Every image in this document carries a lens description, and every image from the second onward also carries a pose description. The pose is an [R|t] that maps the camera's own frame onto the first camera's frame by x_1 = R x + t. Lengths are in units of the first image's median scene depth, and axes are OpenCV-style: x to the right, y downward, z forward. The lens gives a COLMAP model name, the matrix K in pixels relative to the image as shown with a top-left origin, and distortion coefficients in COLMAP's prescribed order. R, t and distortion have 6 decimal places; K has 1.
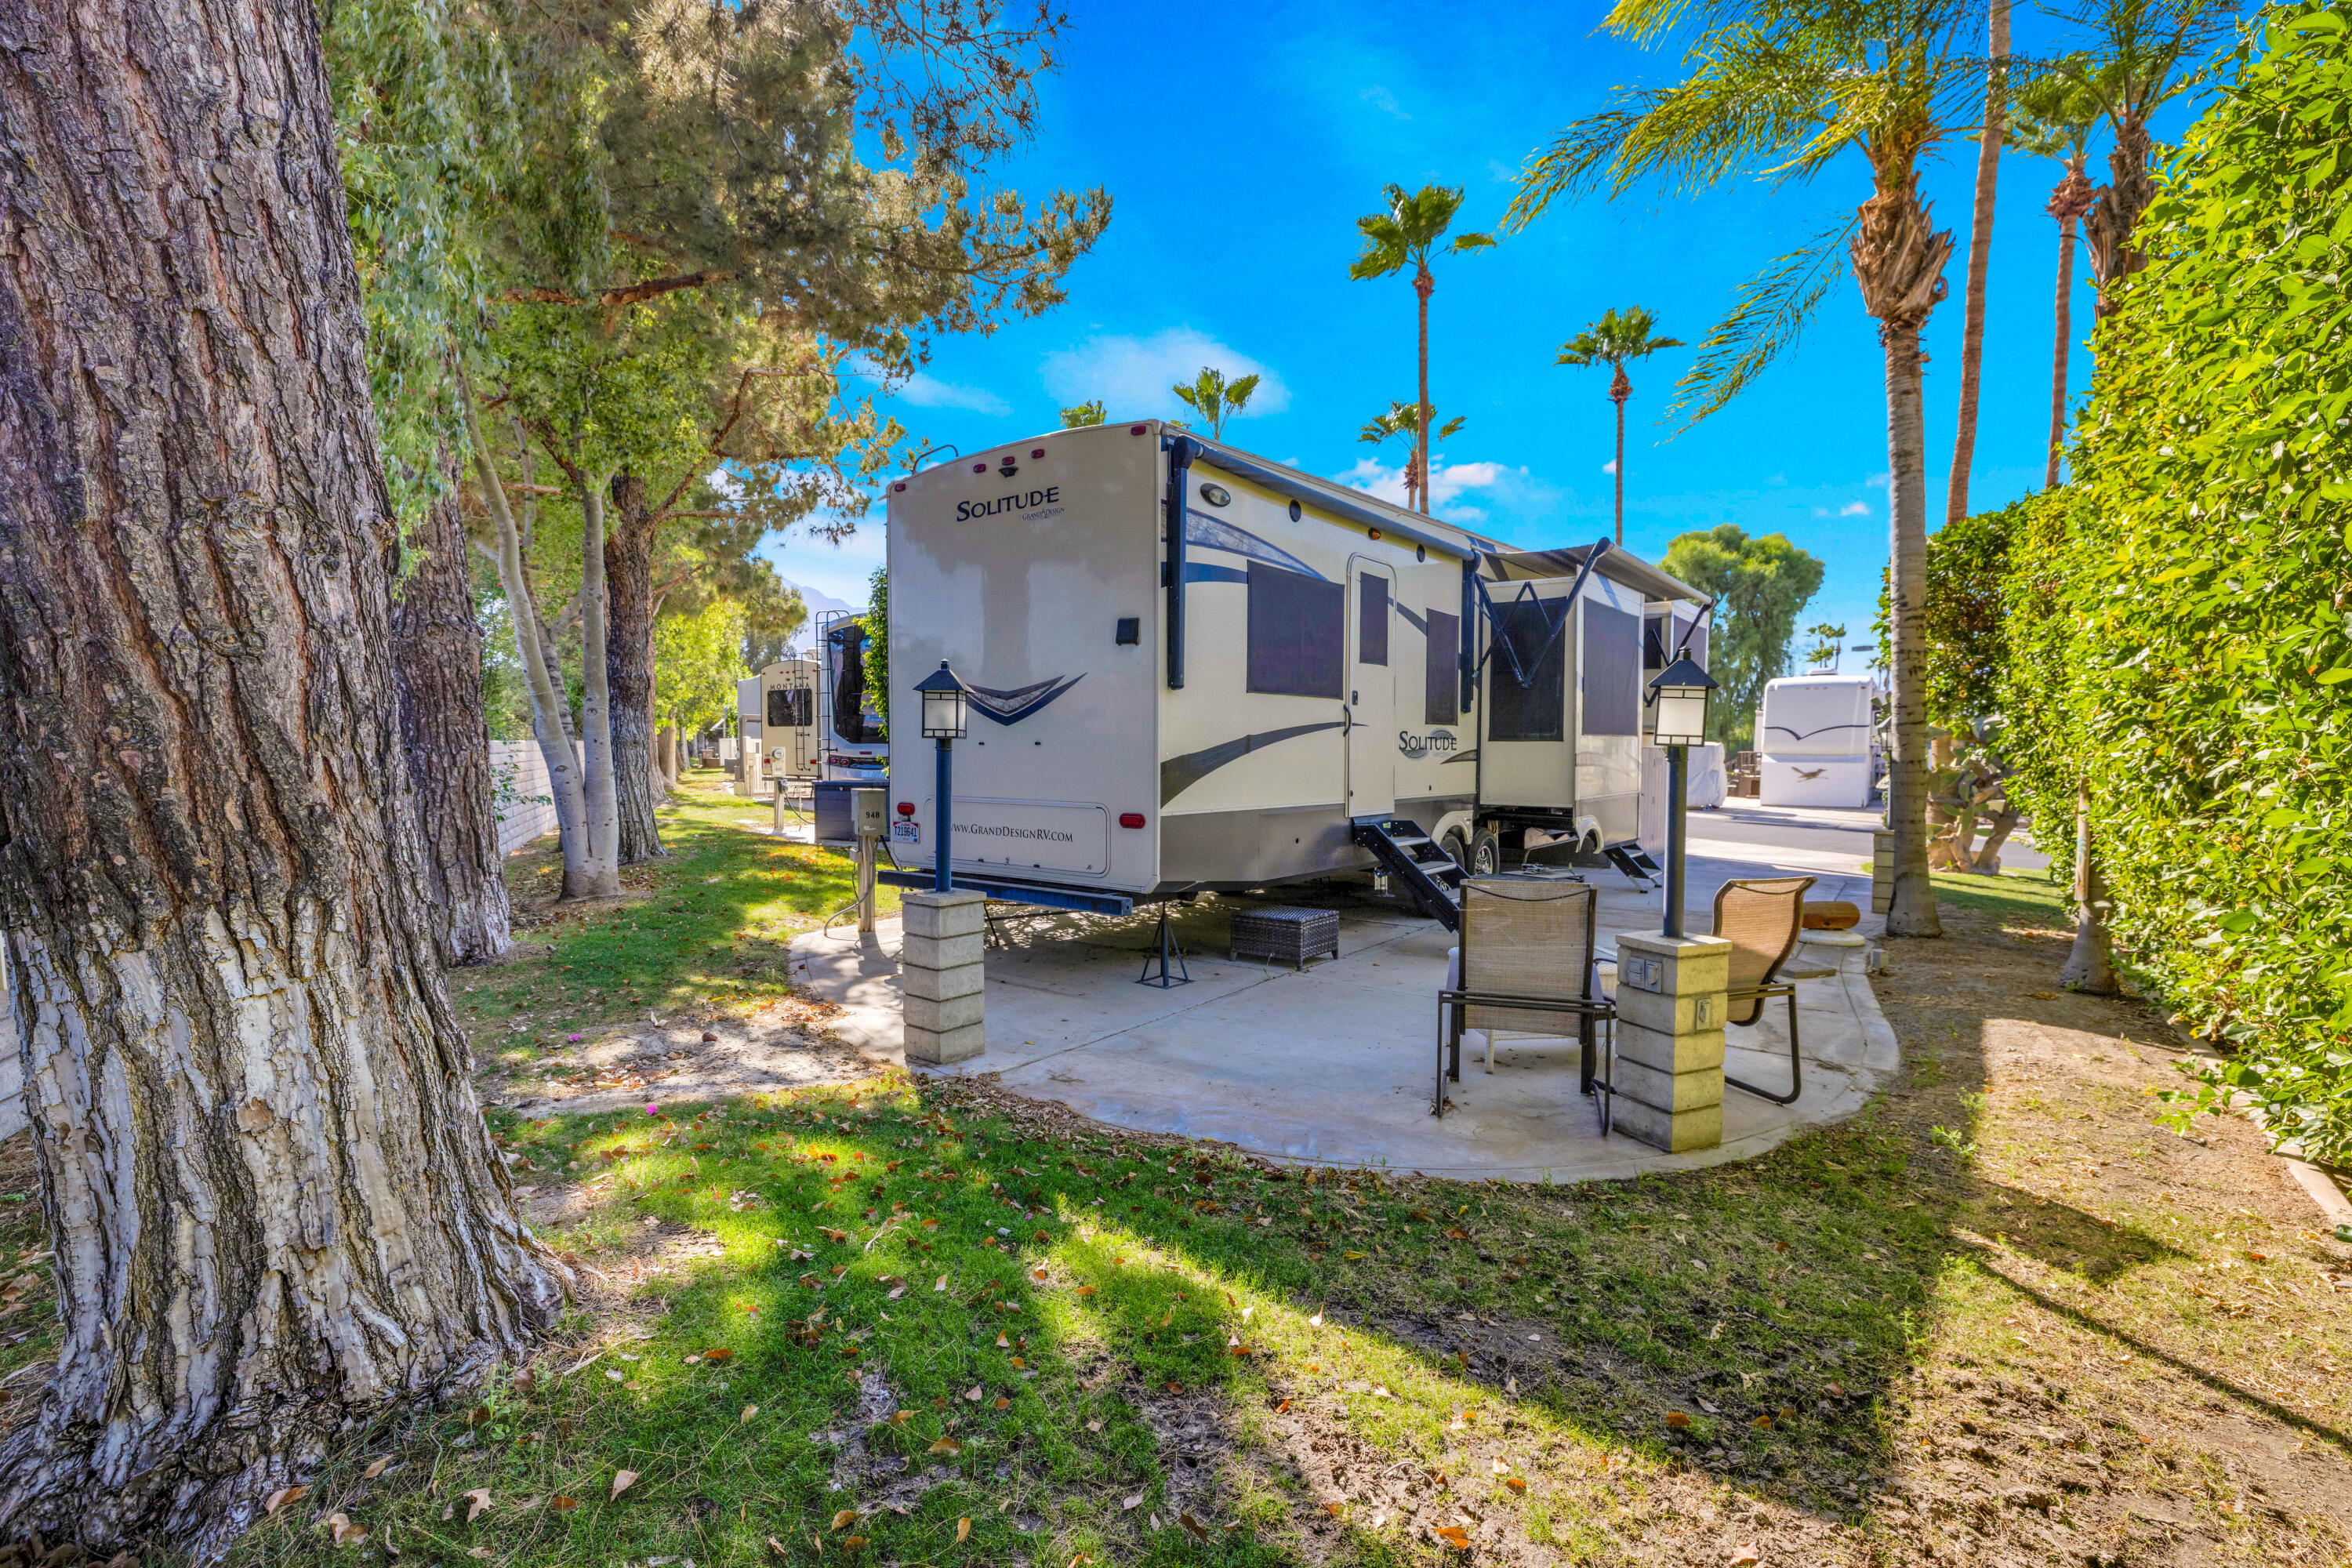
lens RADIAL K [[1018.9, 0, 1176.4], [0, 1018.9, 801.8], [0, 0, 1]] dist [-0.009787, 0.000270]
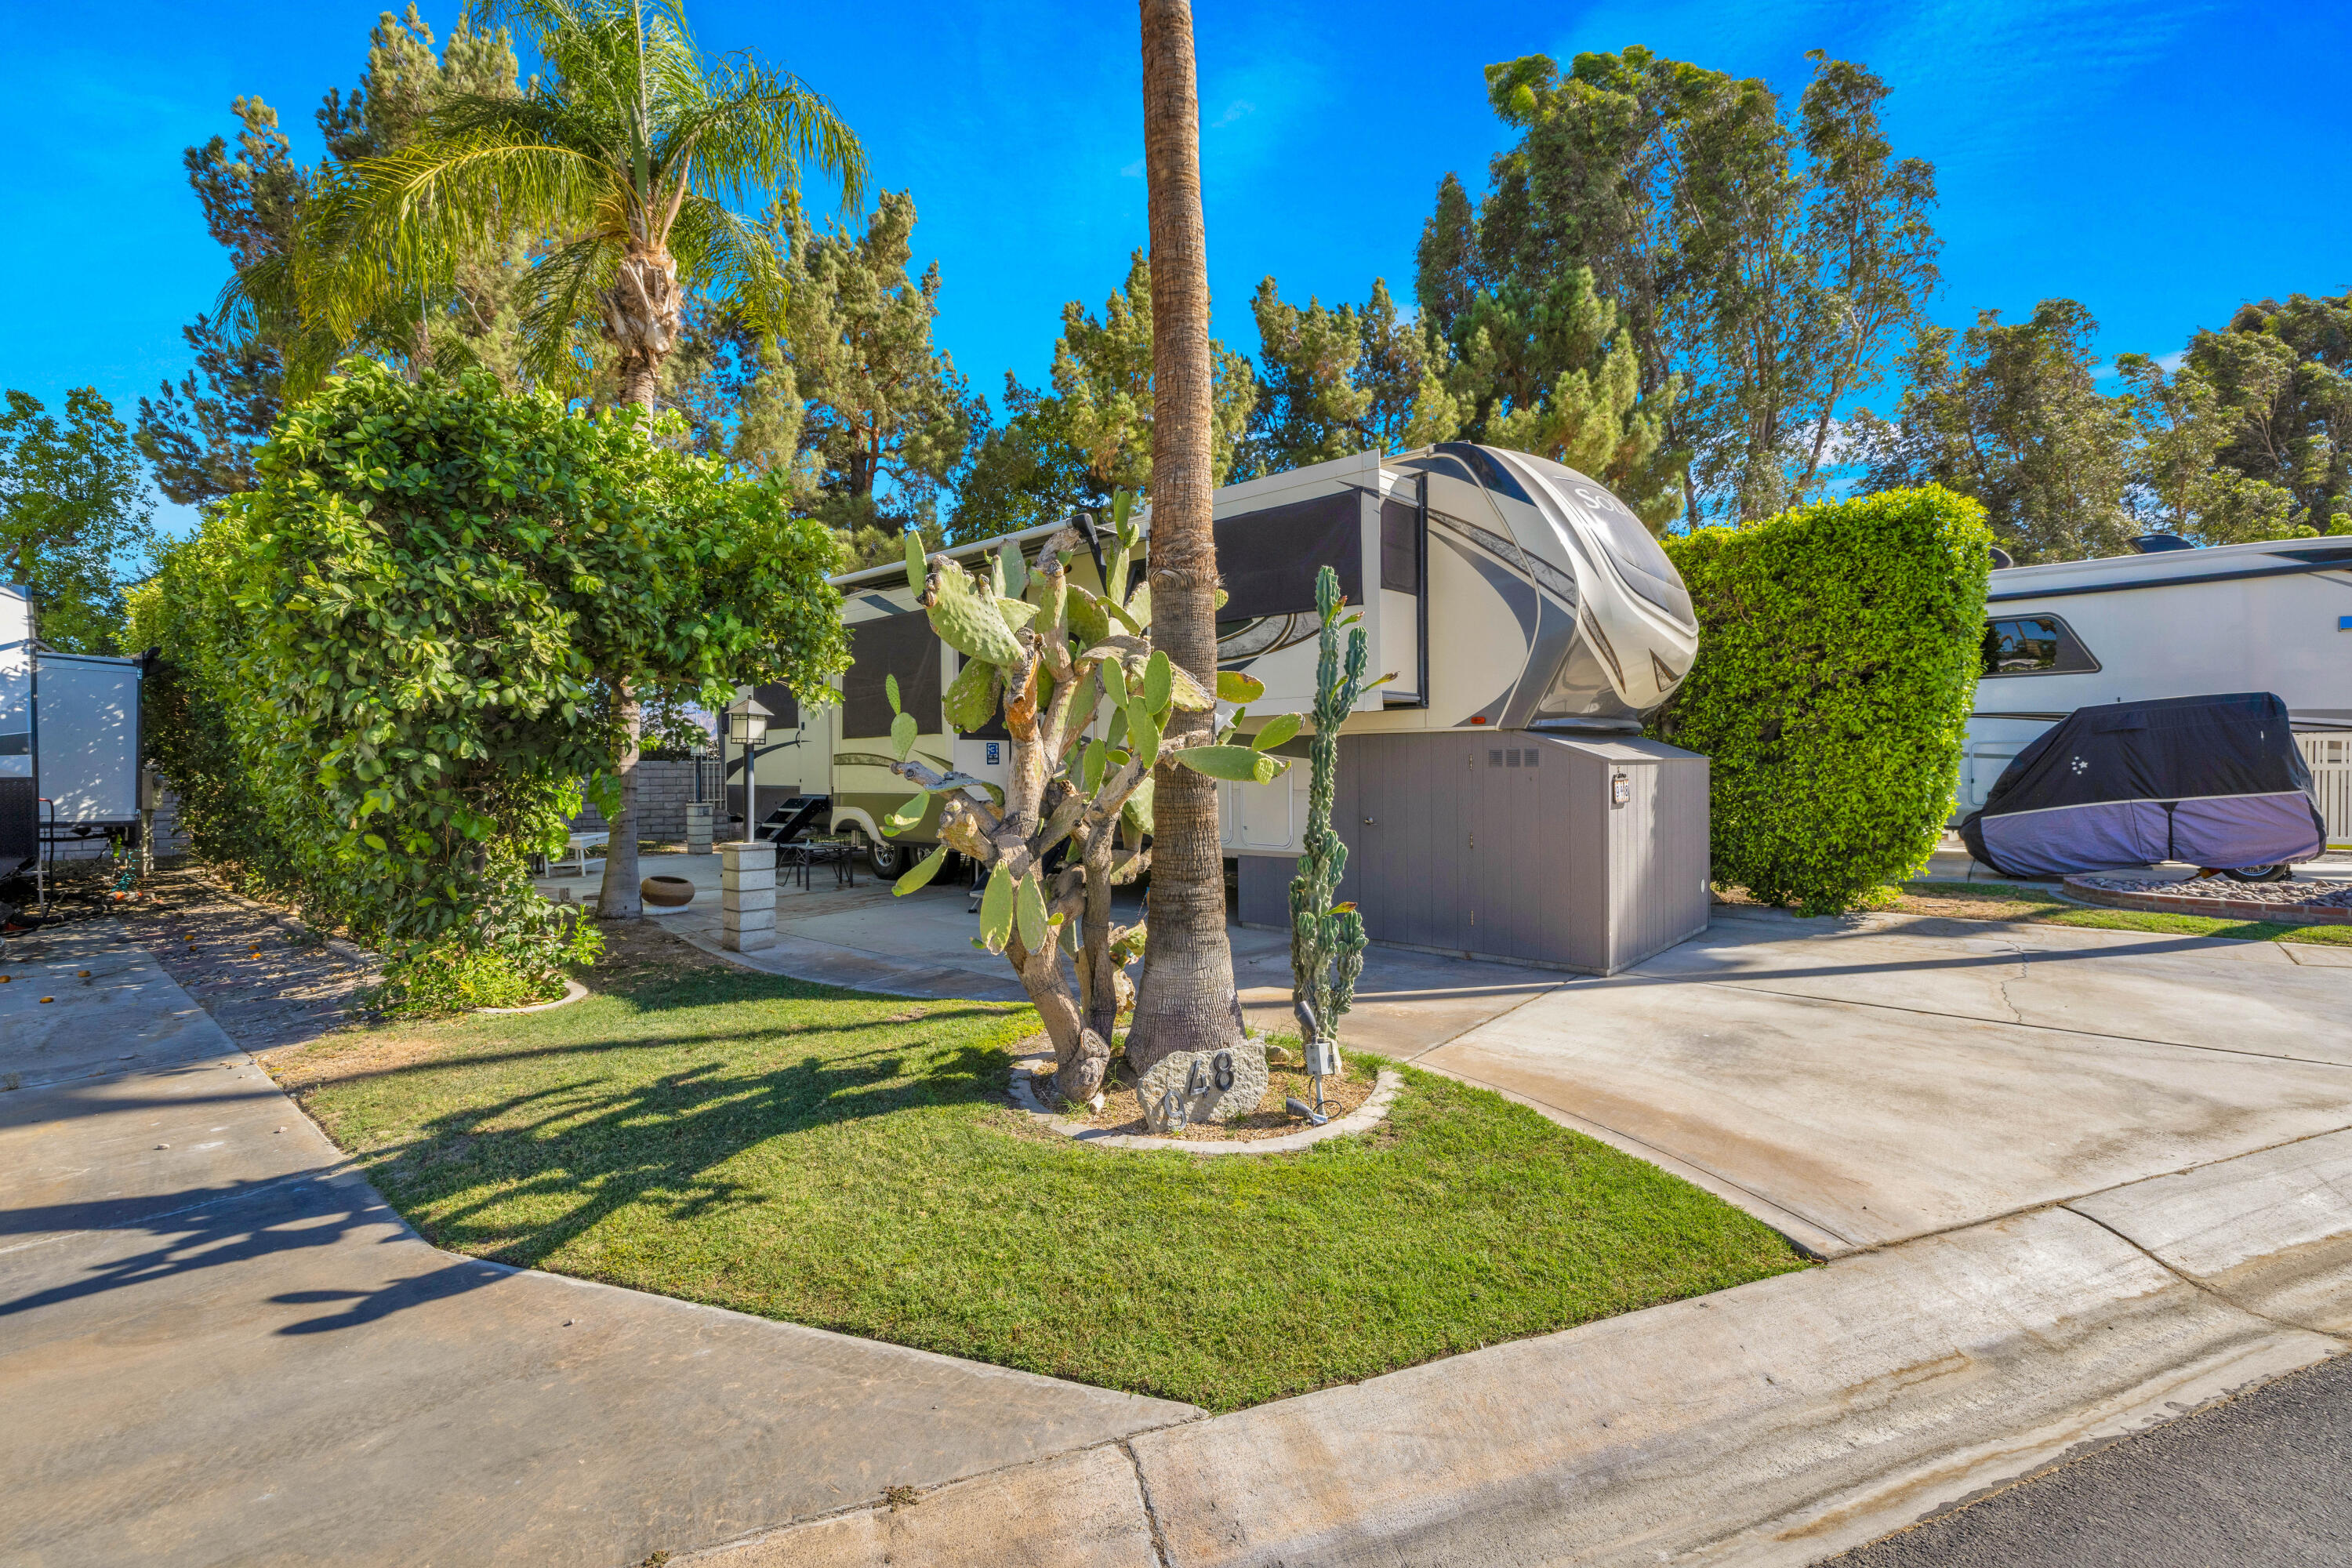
lens RADIAL K [[1003.2, 0, 1167.9], [0, 1003.2, 773.4], [0, 0, 1]] dist [0.000894, 0.000633]
pose [[-0.068508, 0.004825, -0.997639, 1.907812], [-0.040483, 0.999151, 0.007612, -0.061141], [0.996829, 0.040909, -0.068254, 1.801726]]
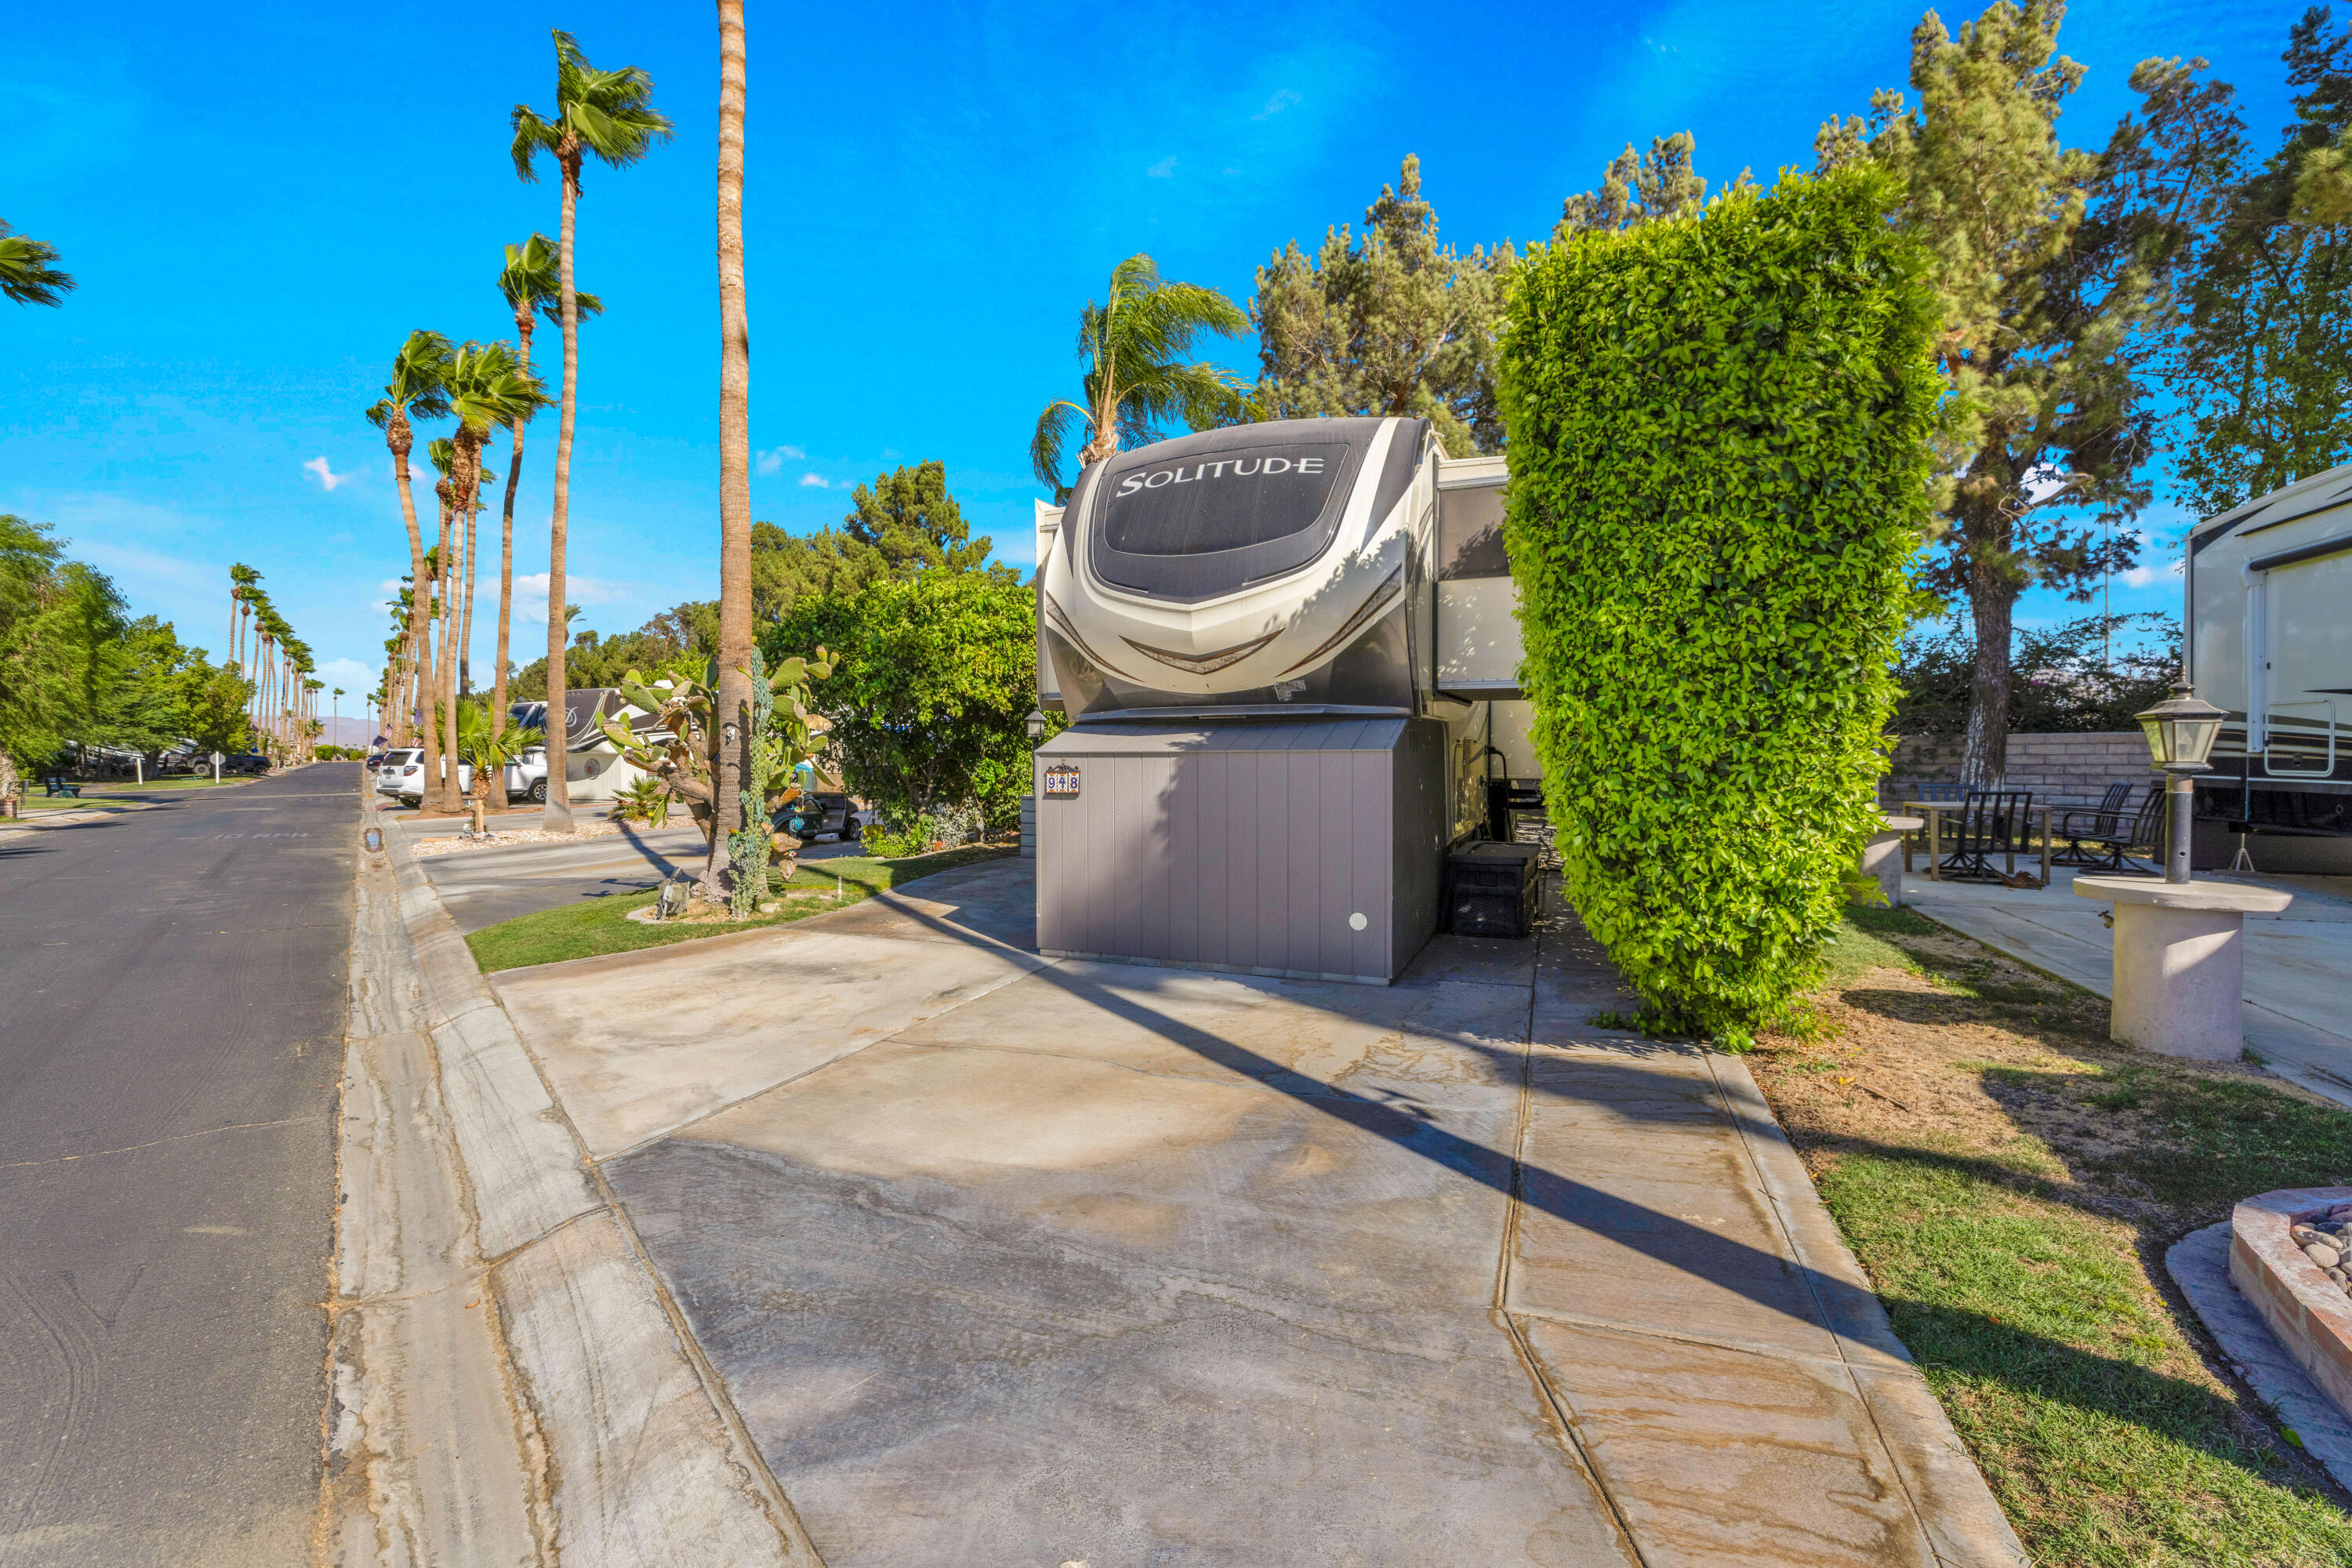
lens RADIAL K [[1008.1, 0, 1170.9], [0, 1008.1, 778.9], [0, 0, 1]] dist [0.000467, 0.000432]
pose [[-0.965454, 0.002698, -0.260559, 1.151957], [-0.017659, 0.996970, 0.075756, -0.126641], [0.259974, 0.077740, -0.962481, 3.010229]]
